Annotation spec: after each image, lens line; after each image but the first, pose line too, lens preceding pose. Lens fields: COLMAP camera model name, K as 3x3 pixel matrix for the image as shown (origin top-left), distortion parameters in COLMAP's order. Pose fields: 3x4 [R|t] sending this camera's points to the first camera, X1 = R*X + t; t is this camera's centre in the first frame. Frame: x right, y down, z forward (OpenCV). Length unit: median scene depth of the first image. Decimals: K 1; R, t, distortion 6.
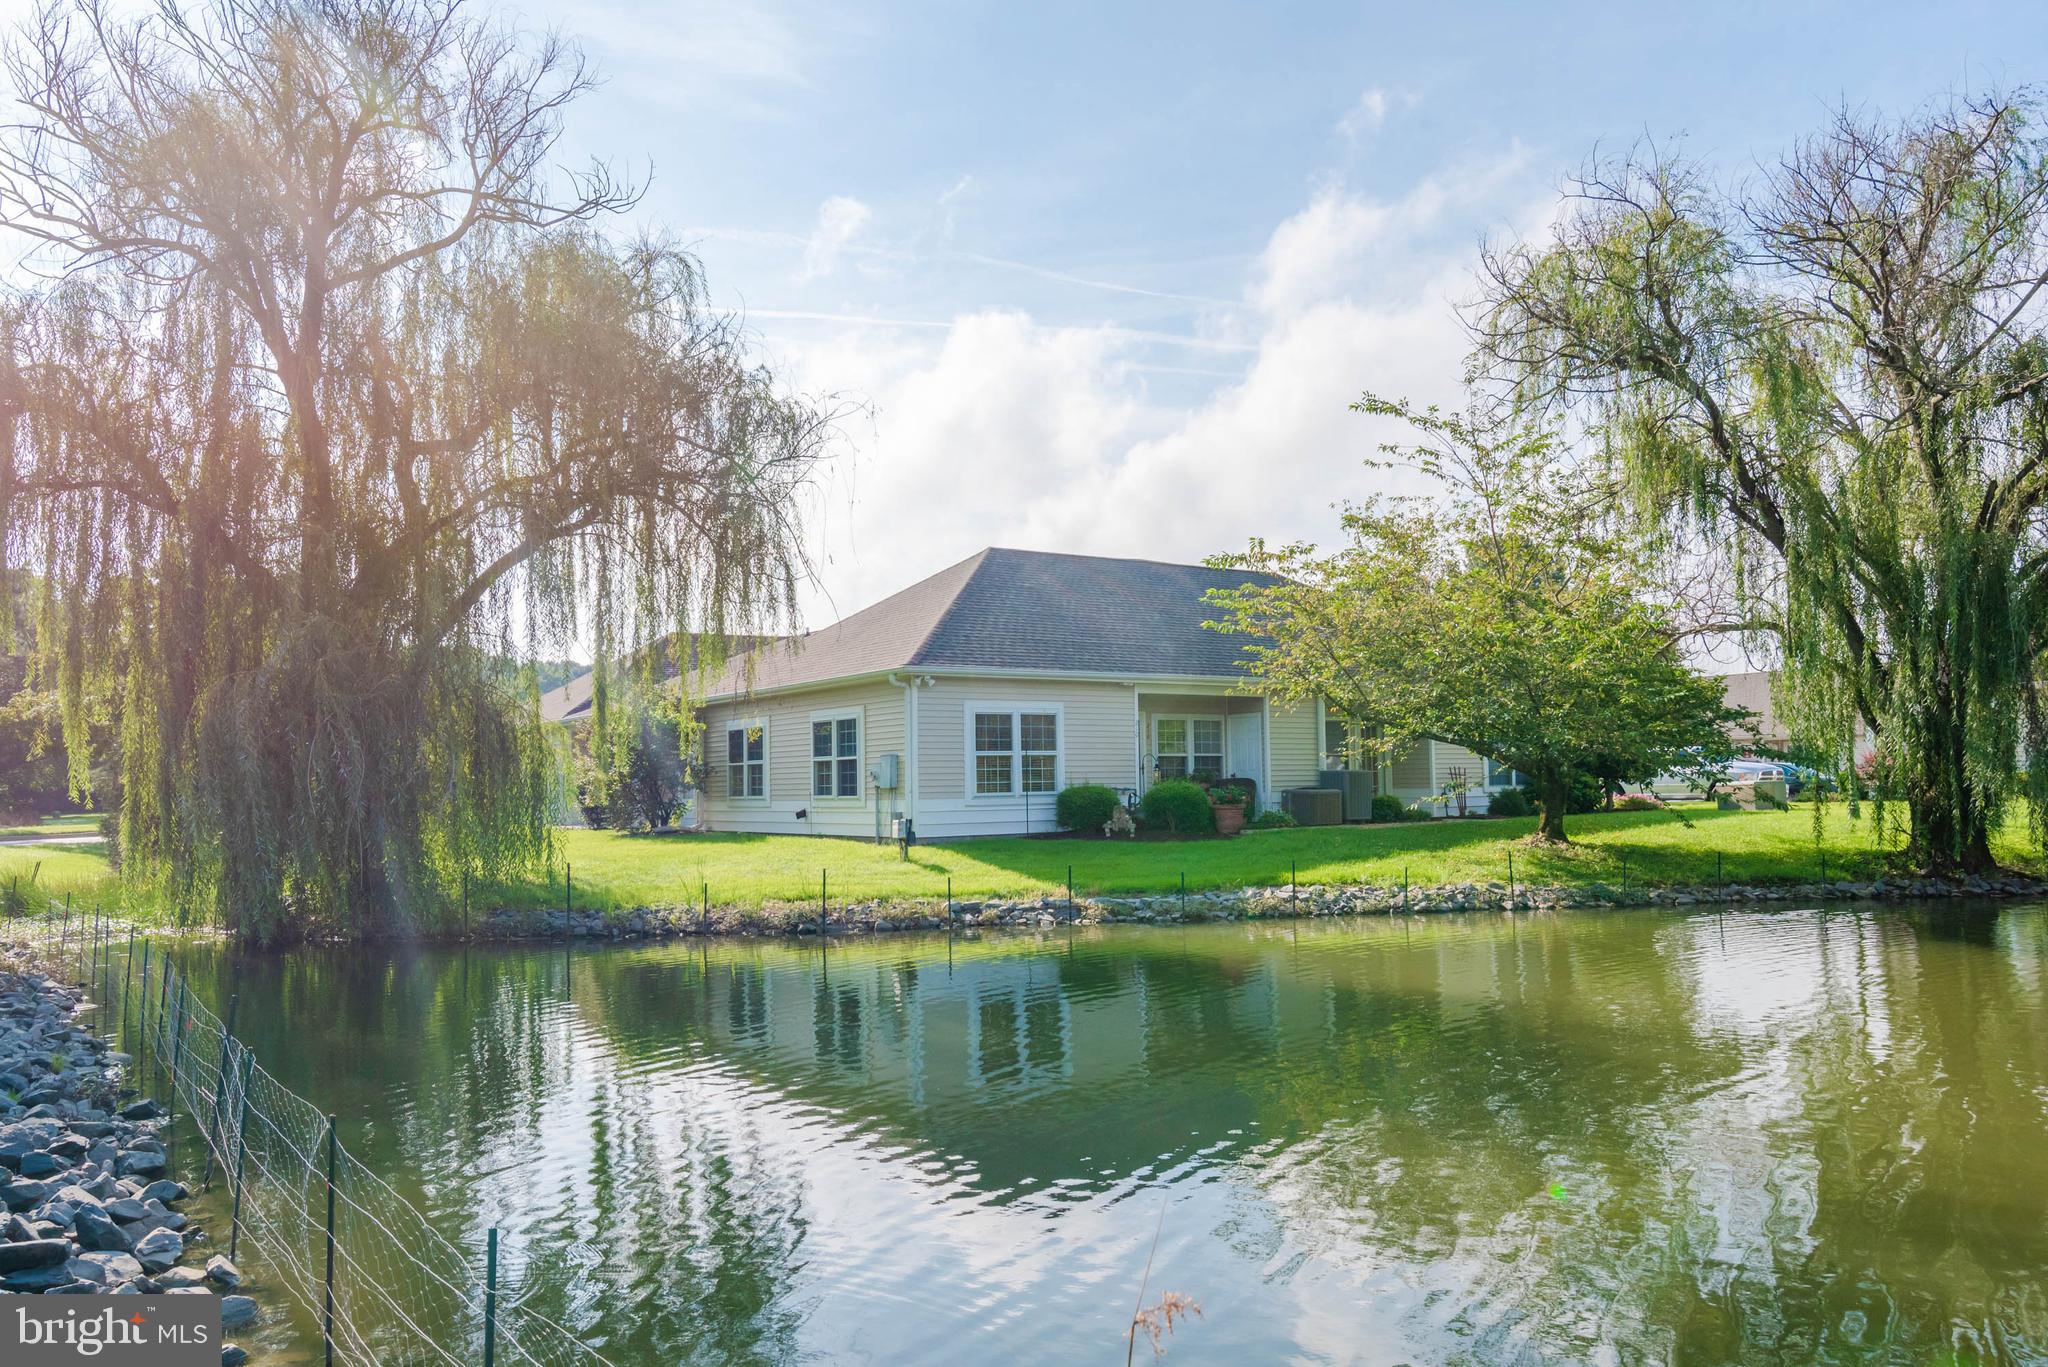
lens RADIAL K [[1375.7, 0, 1021.9], [0, 1375.7, 691.9], [0, 0, 1]] dist [-0.001003, -0.007025]
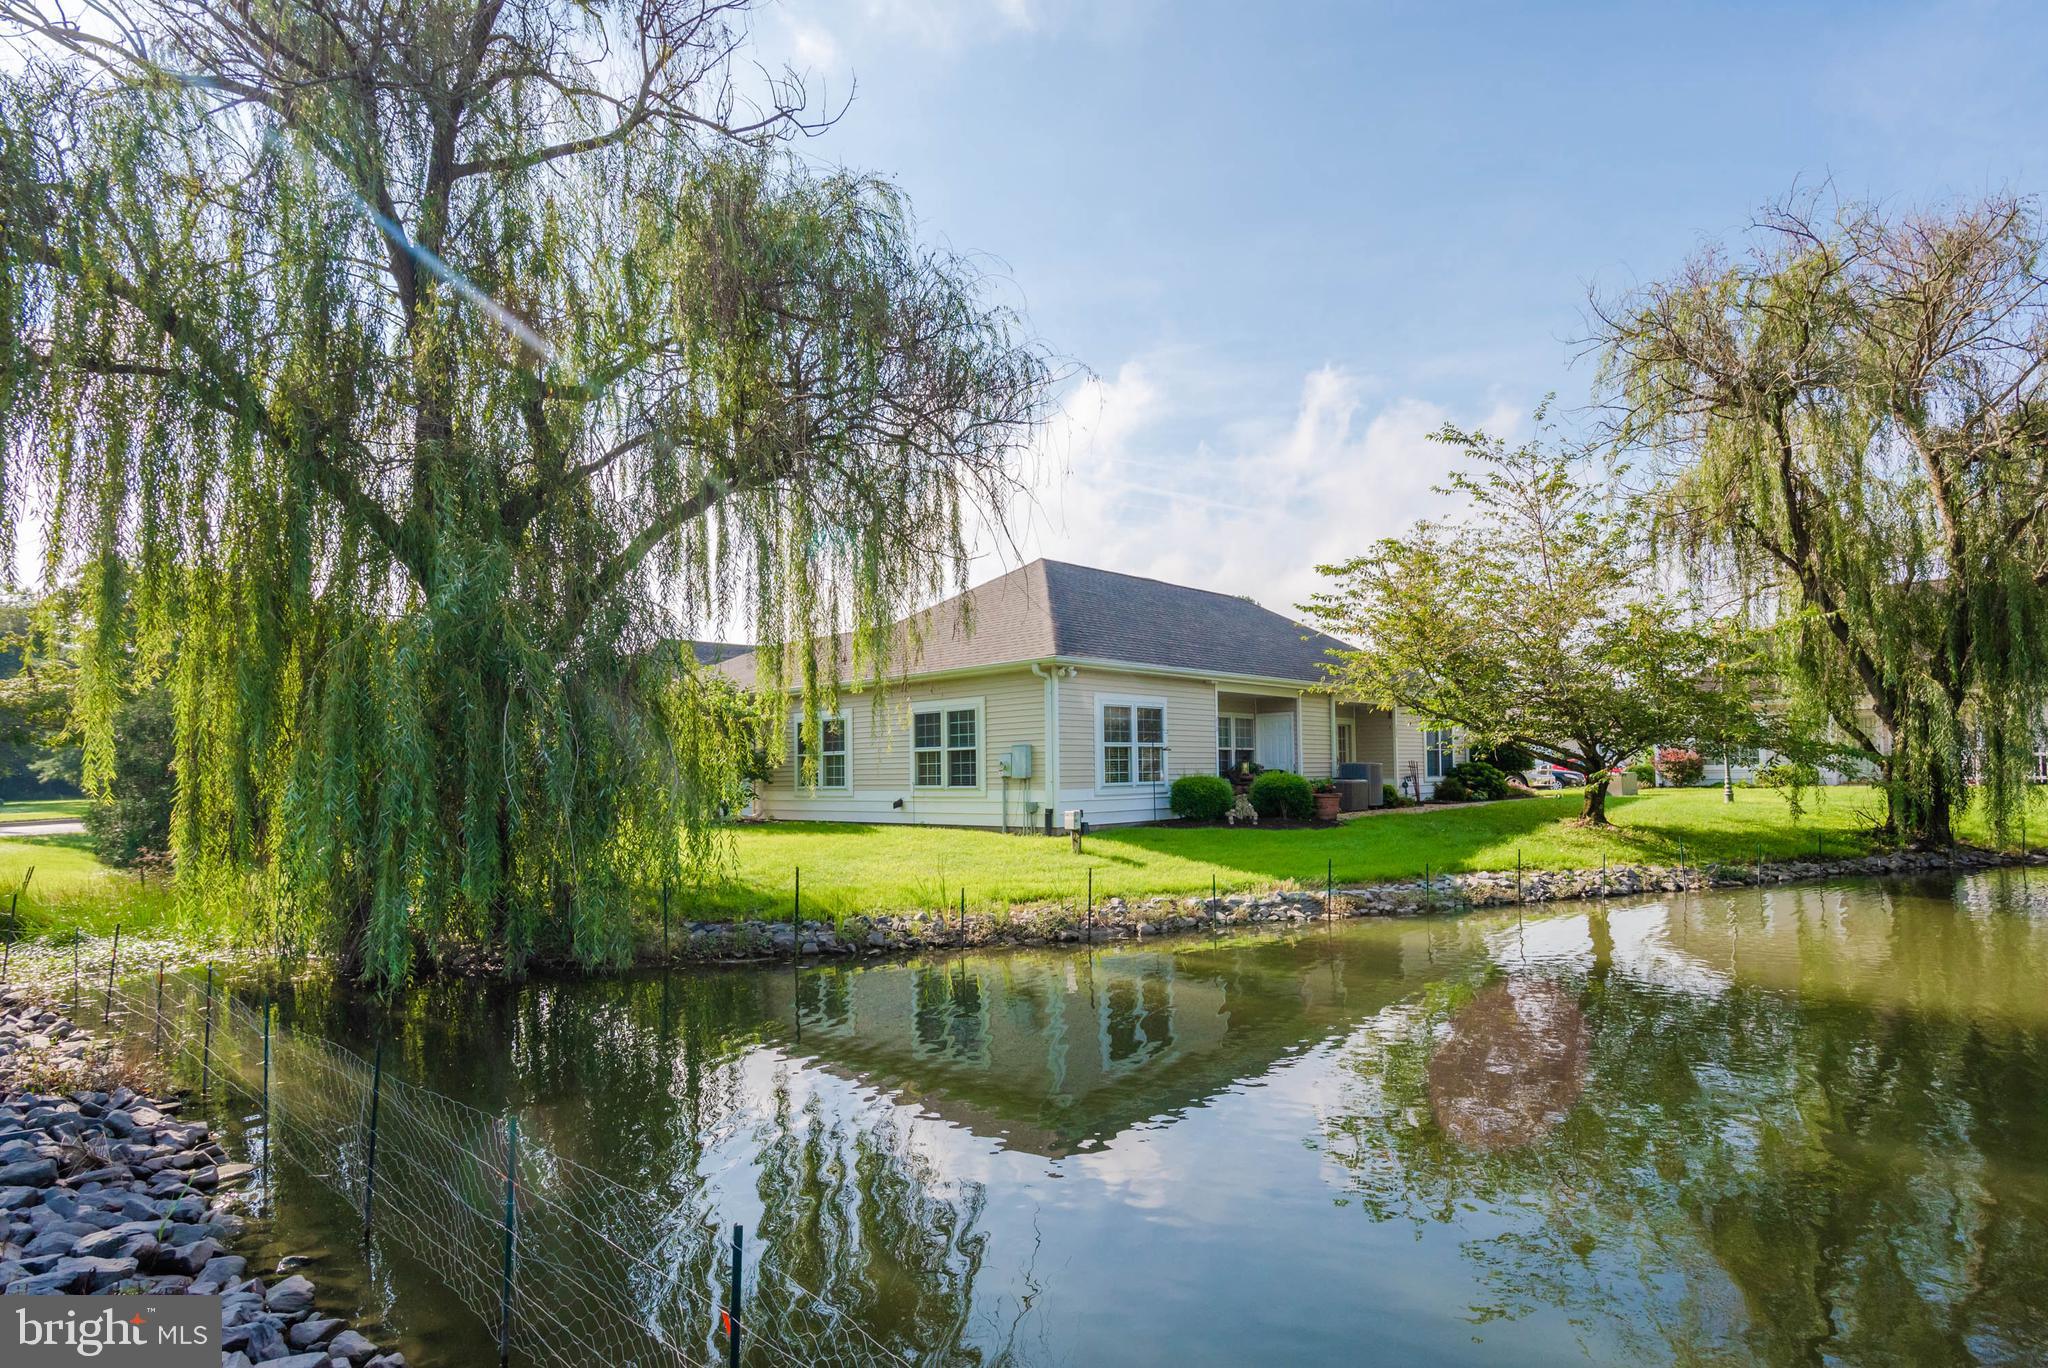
lens RADIAL K [[1007.3, 0, 1067.8], [0, 1007.3, 712.1], [0, 0, 1]] dist [-0.018345, -0.001915]
pose [[0.975504, 0.014385, 0.219510, -0.222407], [-0.015431, 0.999876, 0.003052, 0.018608], [-0.219439, -0.006364, 0.975605, 0.270645]]
